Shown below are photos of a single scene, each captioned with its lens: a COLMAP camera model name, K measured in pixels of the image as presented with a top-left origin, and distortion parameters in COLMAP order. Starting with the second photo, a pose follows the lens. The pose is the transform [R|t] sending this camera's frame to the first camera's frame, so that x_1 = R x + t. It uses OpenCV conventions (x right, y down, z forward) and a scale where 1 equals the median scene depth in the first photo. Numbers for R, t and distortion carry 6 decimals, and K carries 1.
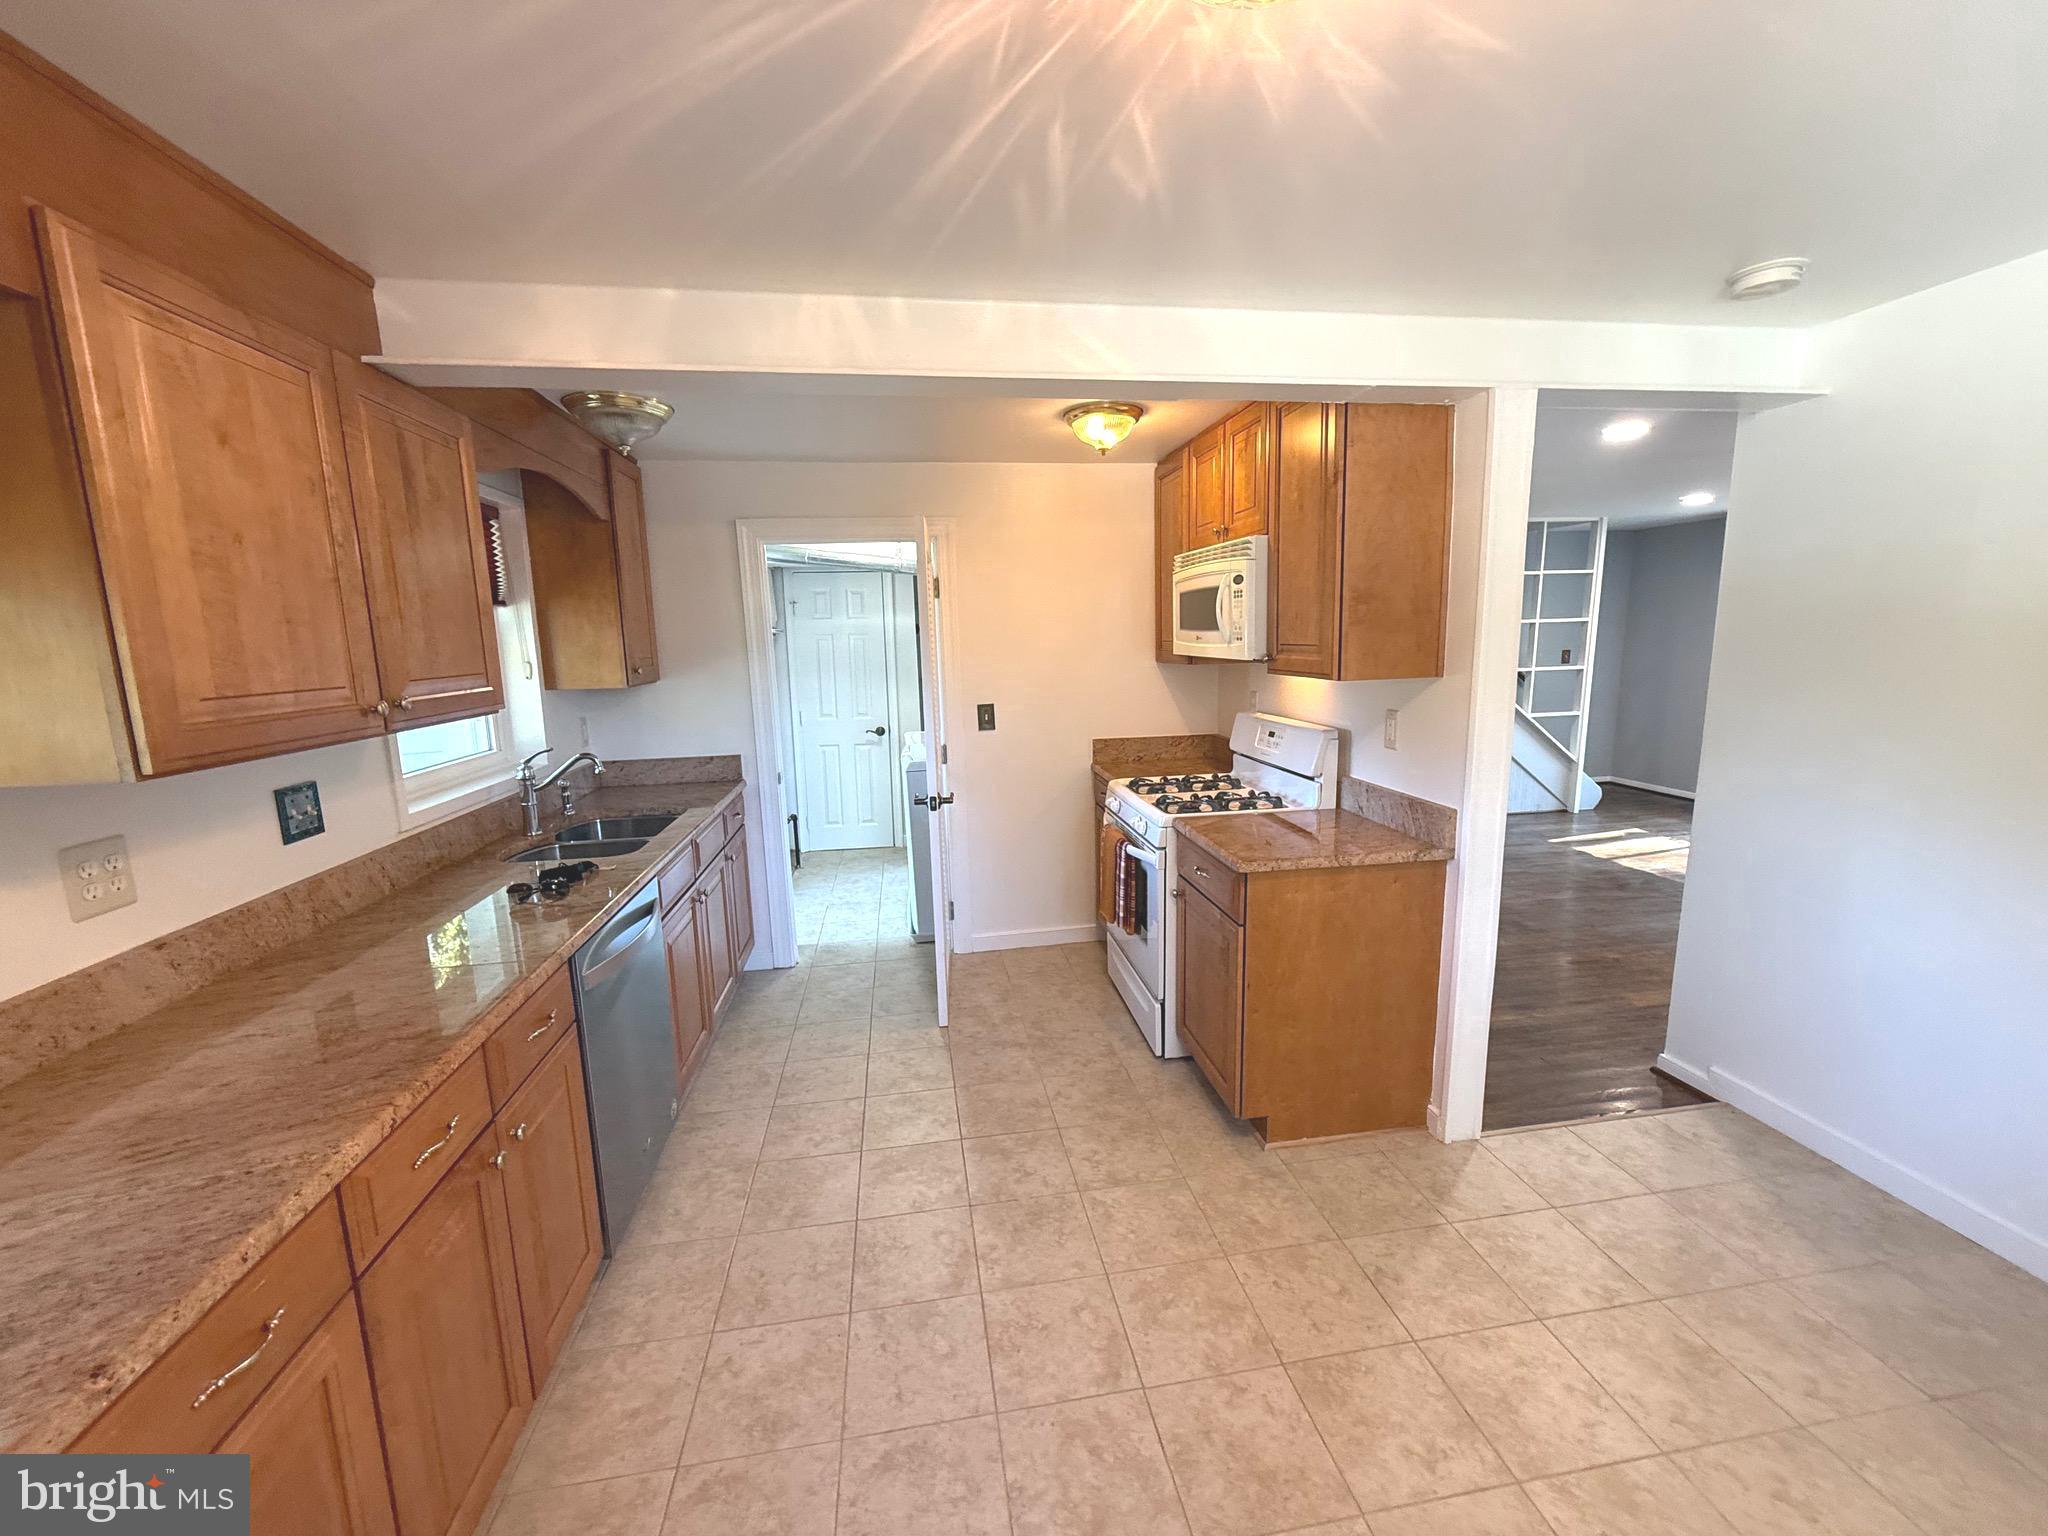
lens RADIAL K [[817.9, 0, 1026.2], [0, 817.9, 771.4], [0, 0, 1]] dist [0.000478, -0.000092]
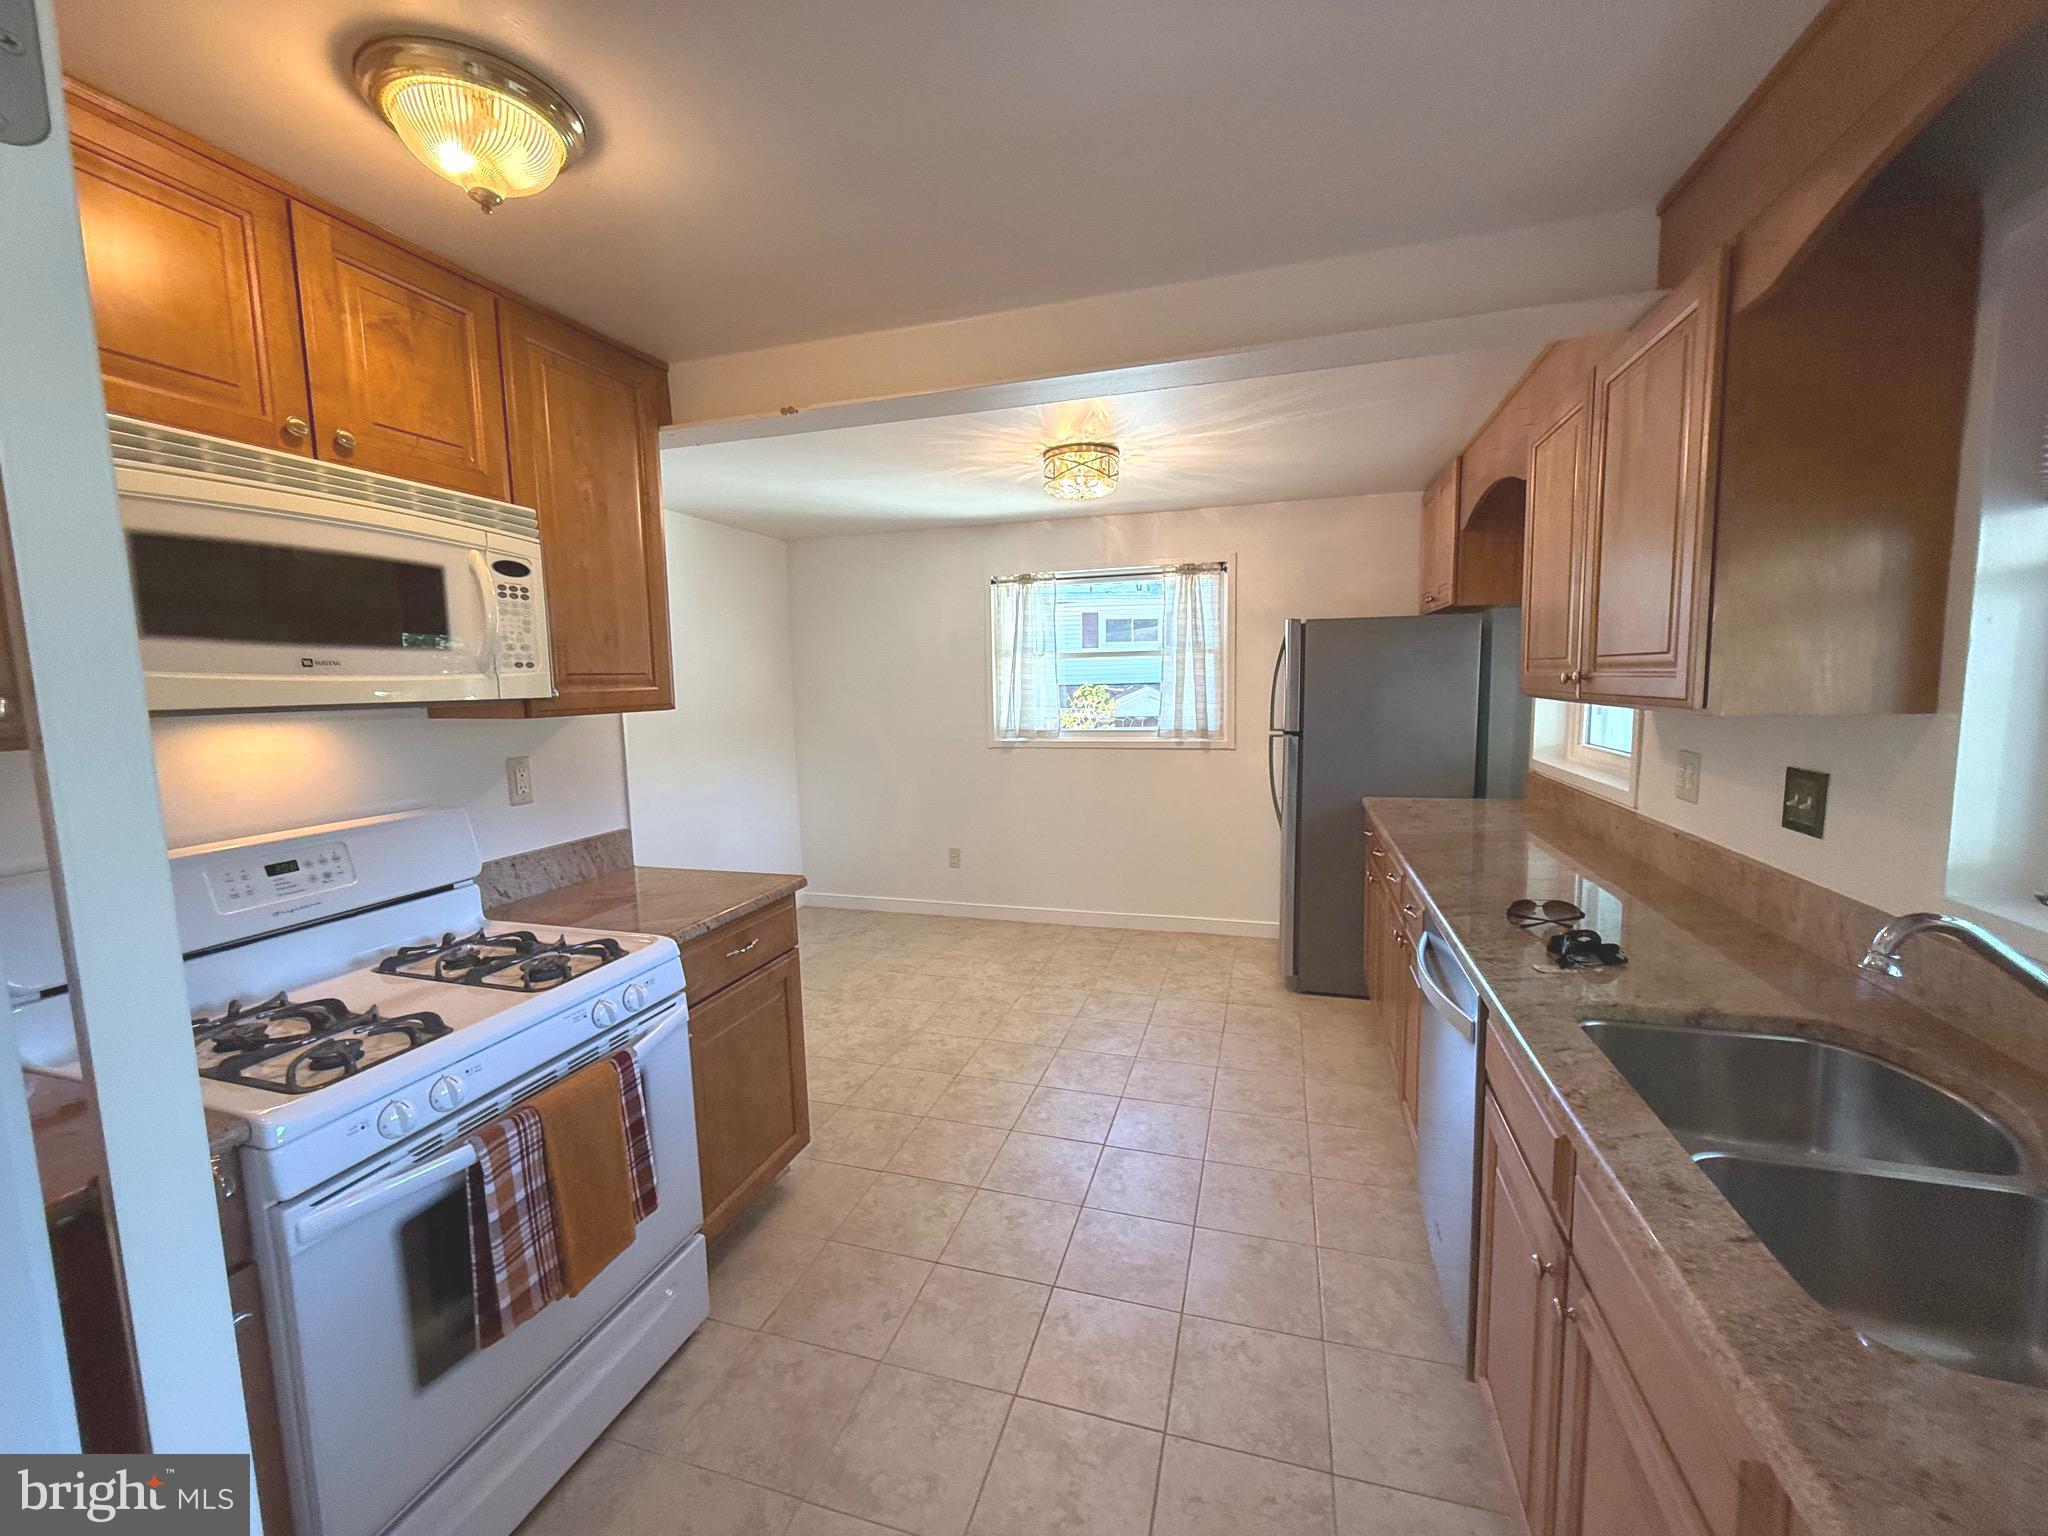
lens RADIAL K [[817.9, 0, 1028.6], [0, 817.9, 774.0], [0, 0, 1]] dist [0.000478, -0.000092]
pose [[-0.900943, -0.007196, 0.433878, -0.462272], [0.116291, 0.959285, 0.257388, -0.258453], [-0.418065, 0.282348, -0.863424, 1.822939]]
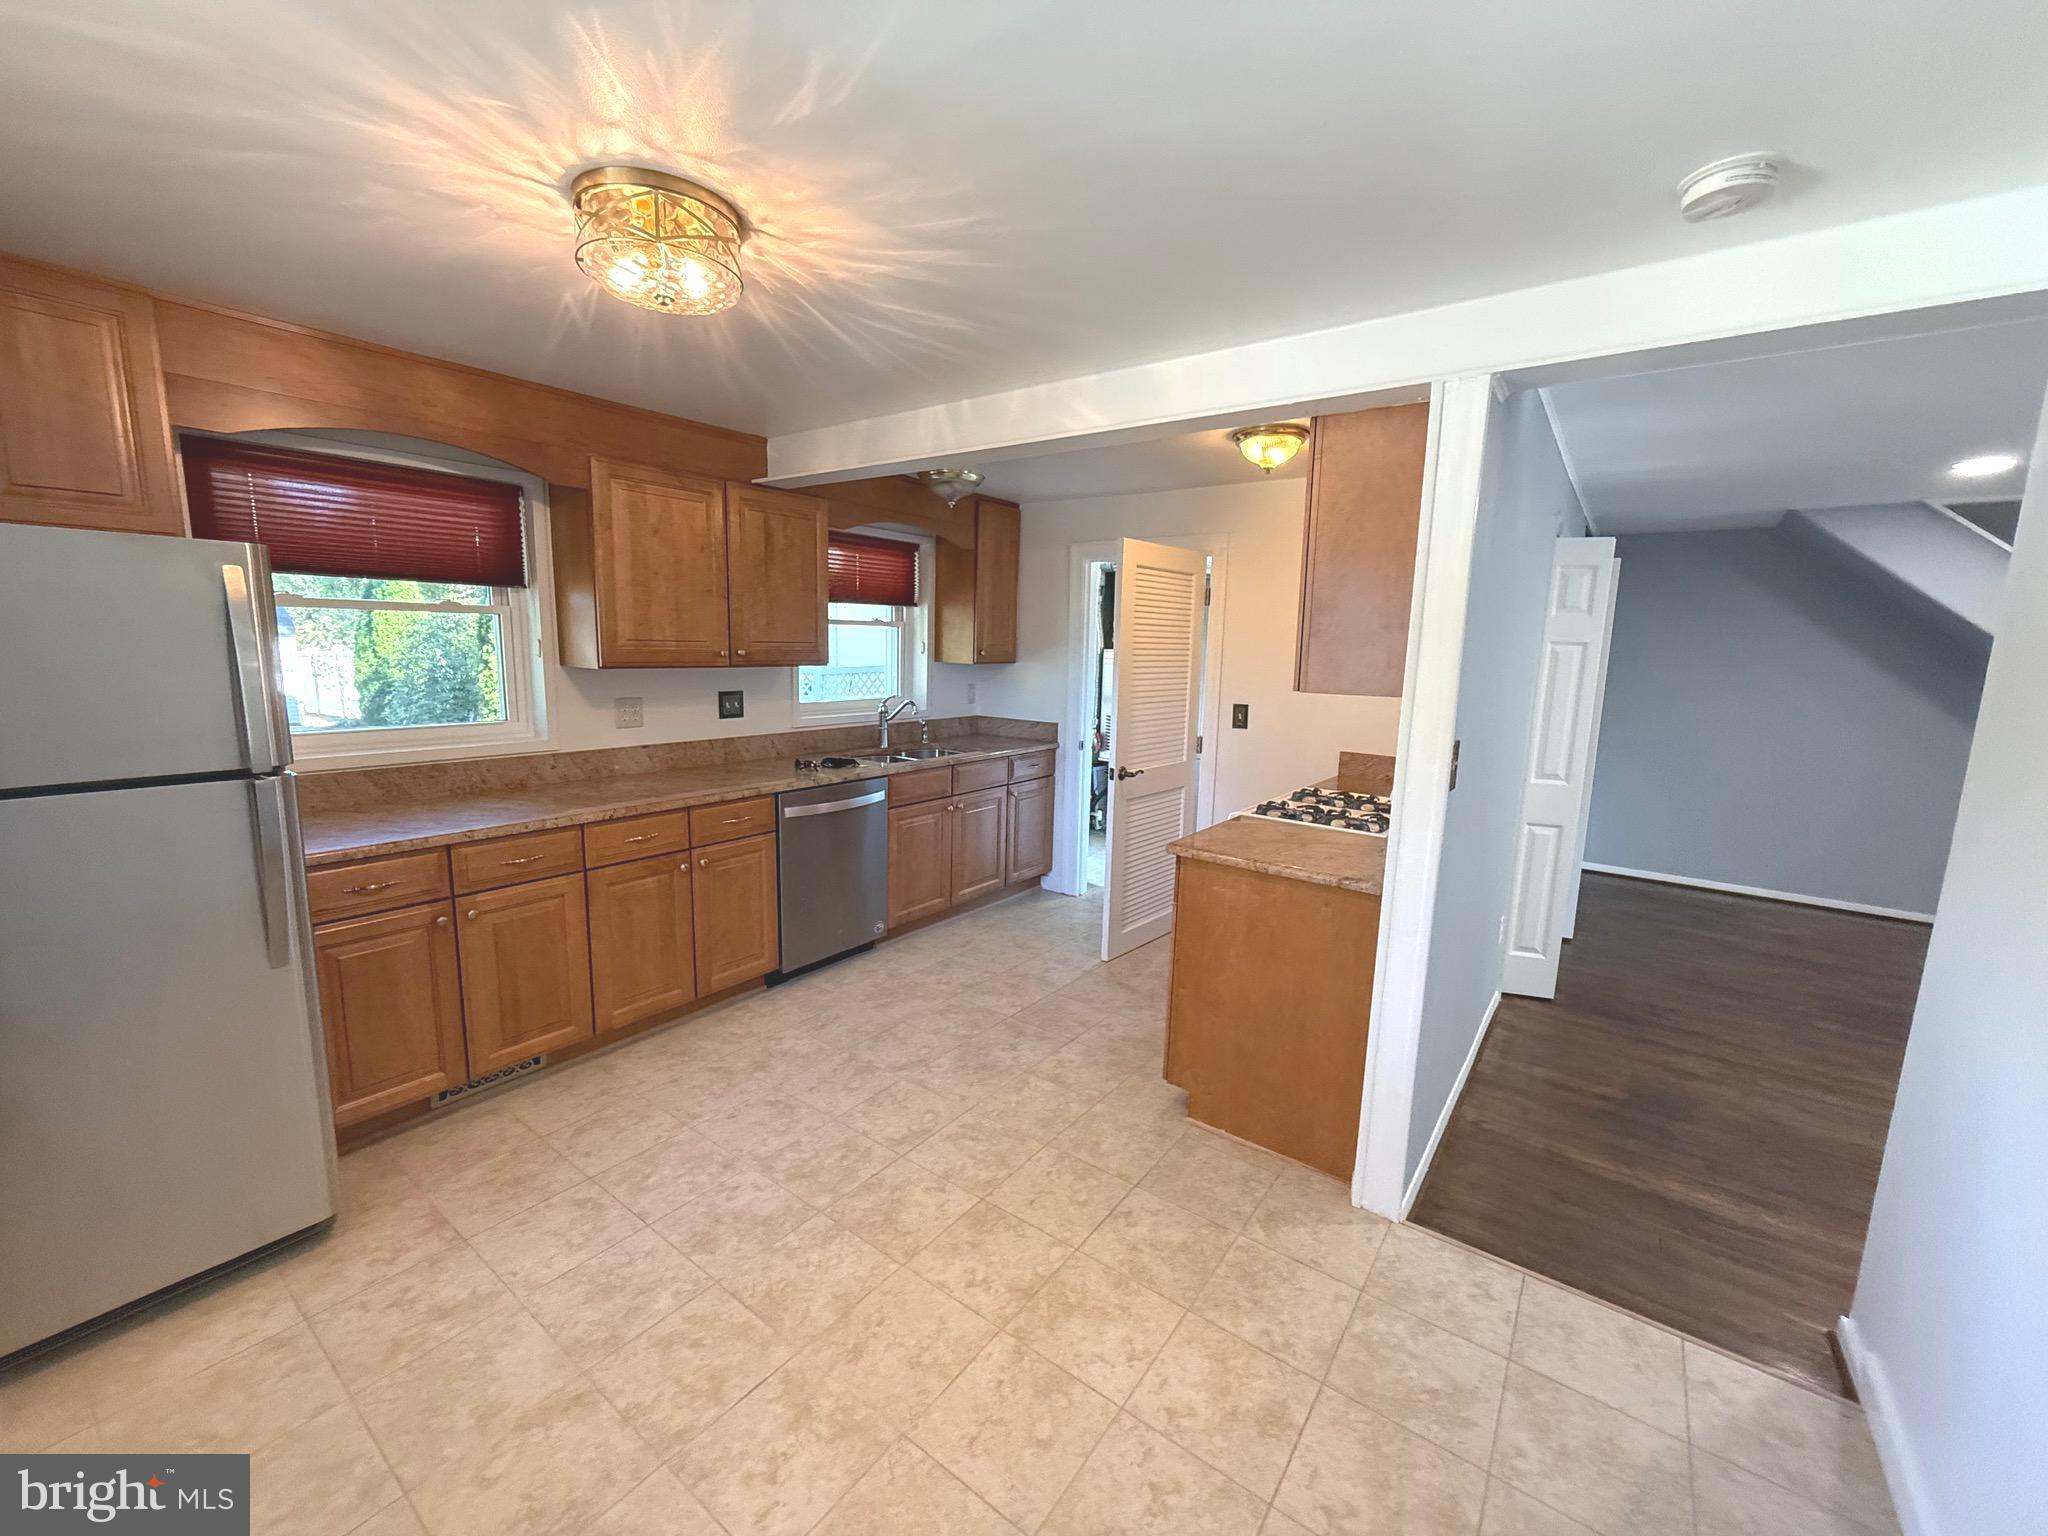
lens RADIAL K [[817.9, 0, 1024.4], [0, 817.9, 771.3], [0, 0, 1]] dist [0.000478, -0.000092]
pose [[0.699729, 0.155749, -0.697224, 0.930466], [-0.161998, 0.985116, 0.057480, -0.019466], [0.695799, 0.072729, 0.714545, 0.061167]]
